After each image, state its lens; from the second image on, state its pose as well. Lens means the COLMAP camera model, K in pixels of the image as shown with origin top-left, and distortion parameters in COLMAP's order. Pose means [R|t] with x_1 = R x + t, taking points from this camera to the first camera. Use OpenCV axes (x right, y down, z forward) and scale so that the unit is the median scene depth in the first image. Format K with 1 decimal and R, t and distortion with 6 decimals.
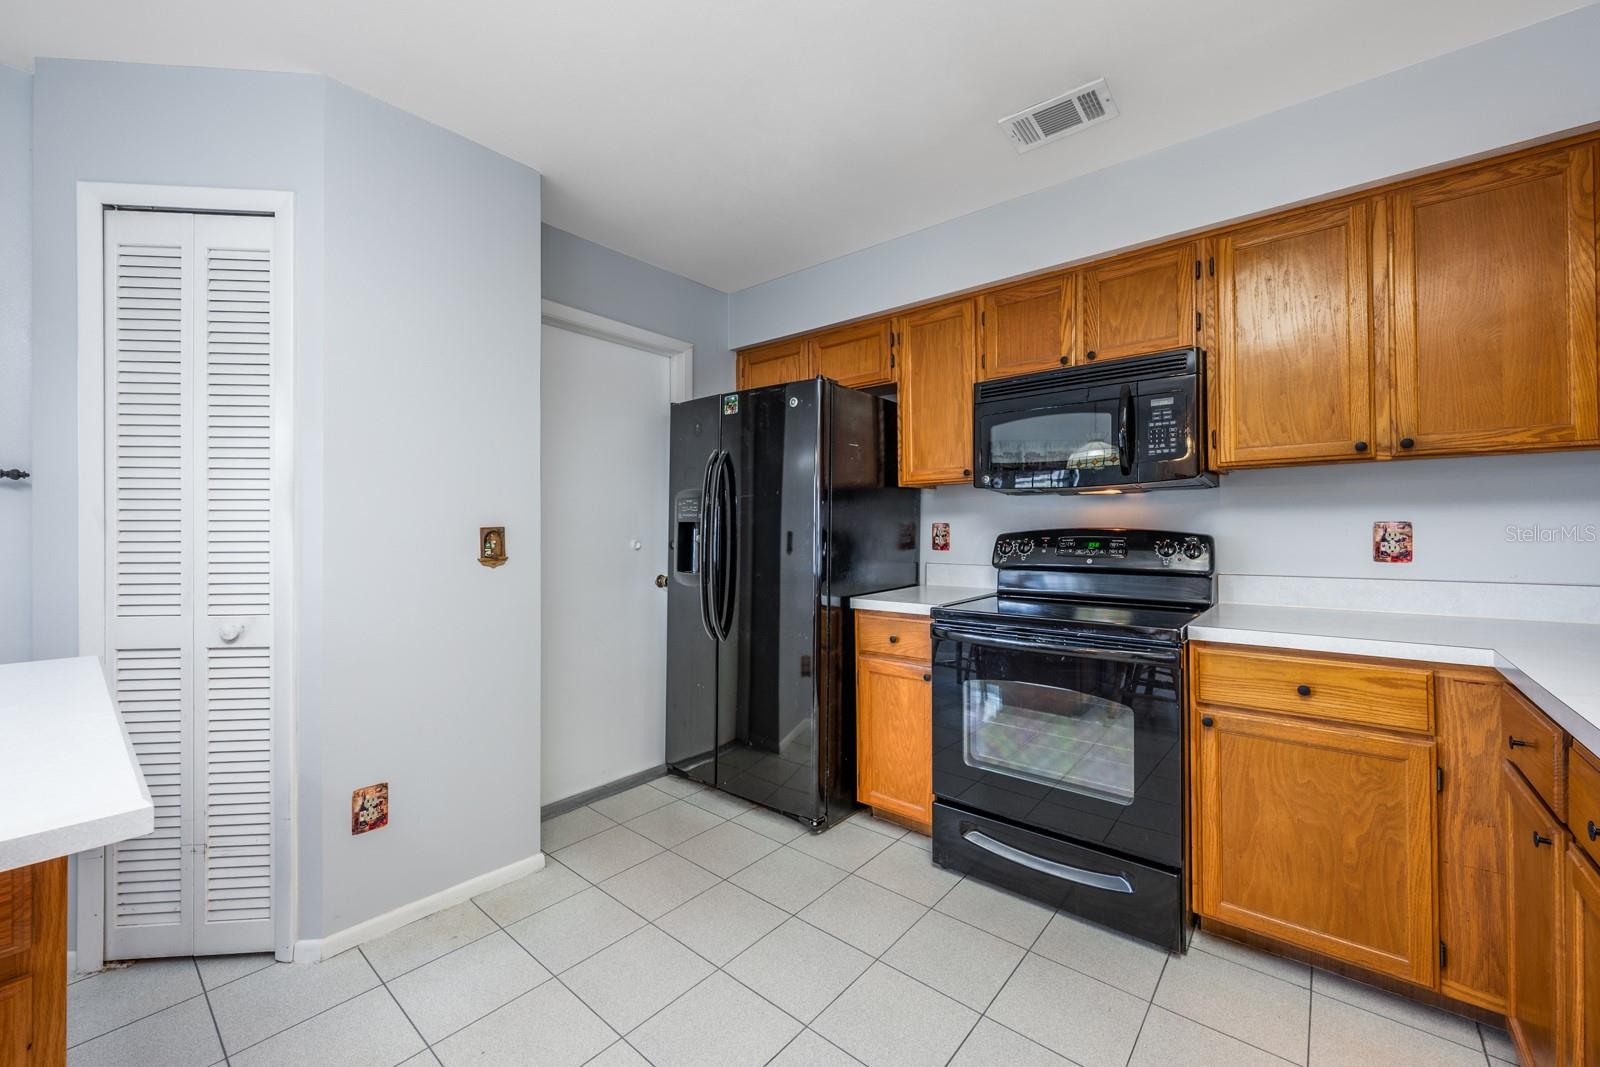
lens RADIAL K [[644.2, 0, 799.5], [0, 644.2, 525.8], [0, 0, 1]] dist [0.003443, 0.000140]
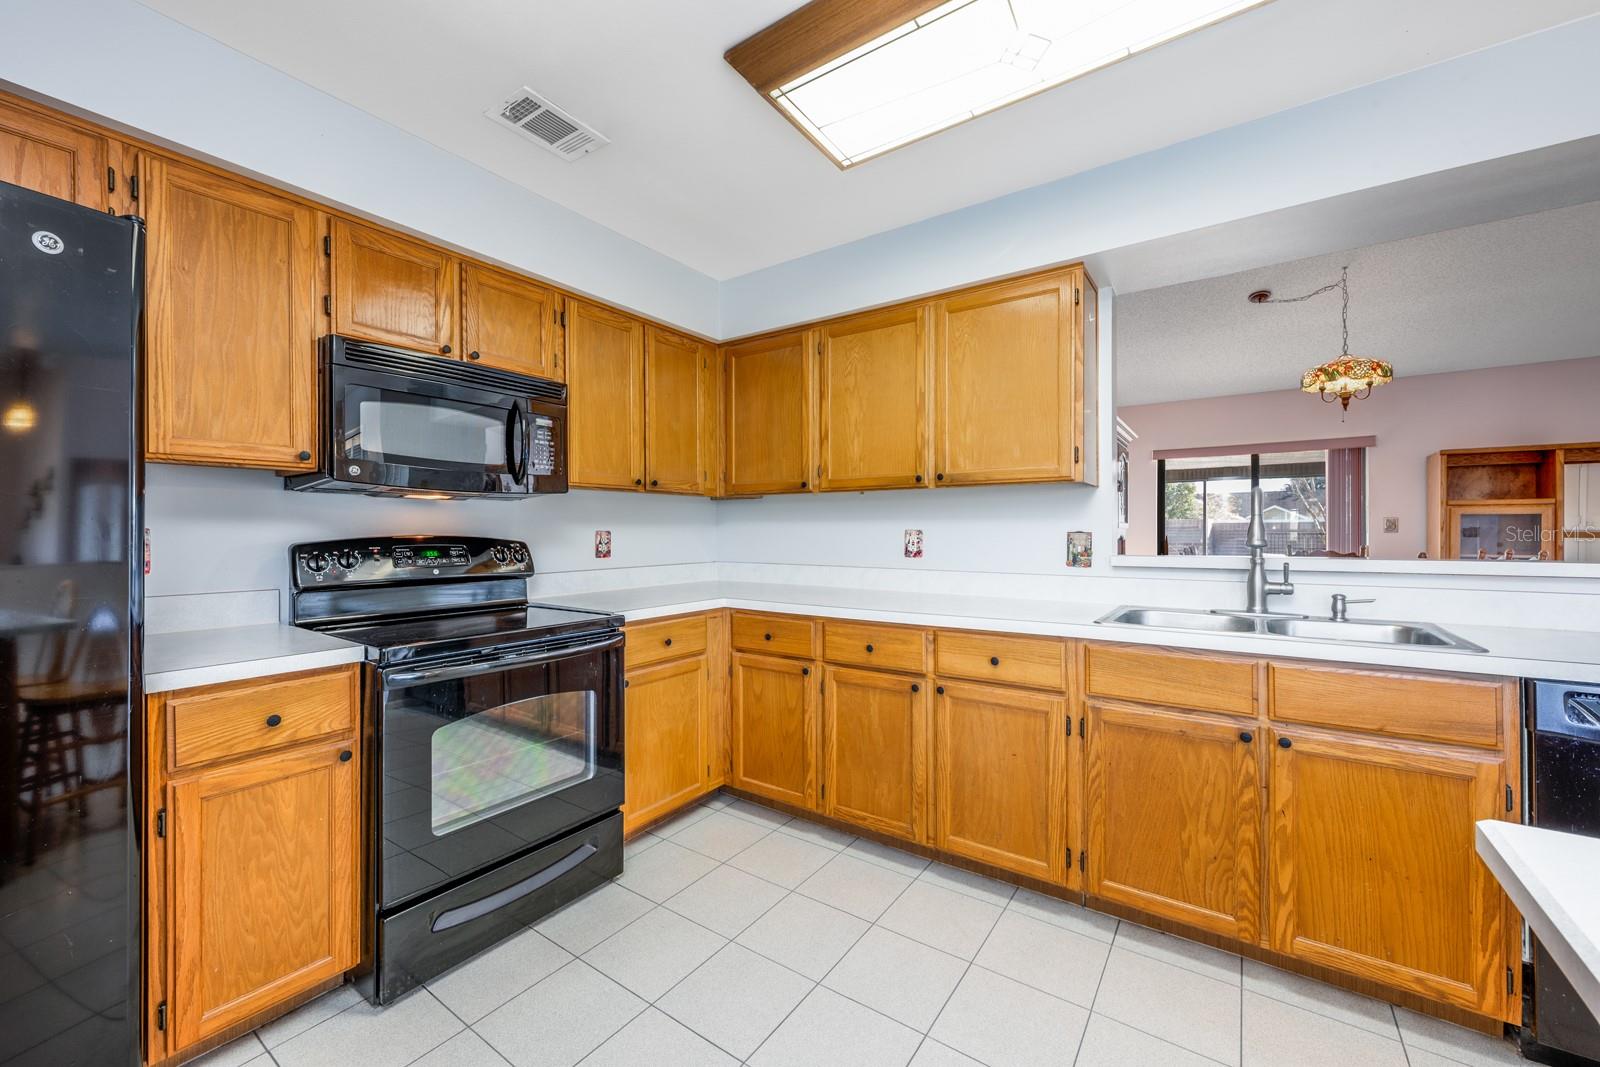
lens RADIAL K [[631.6, 0, 805.2], [0, 631.6, 531.9], [0, 0, 1]] dist [-0.000132, 0.000487]
pose [[-0.099537, 0.004470, 0.995024, -0.533320], [-0.000641, 0.999989, -0.004556, 0.002258], [-0.995034, -0.001091, -0.099533, 0.607545]]
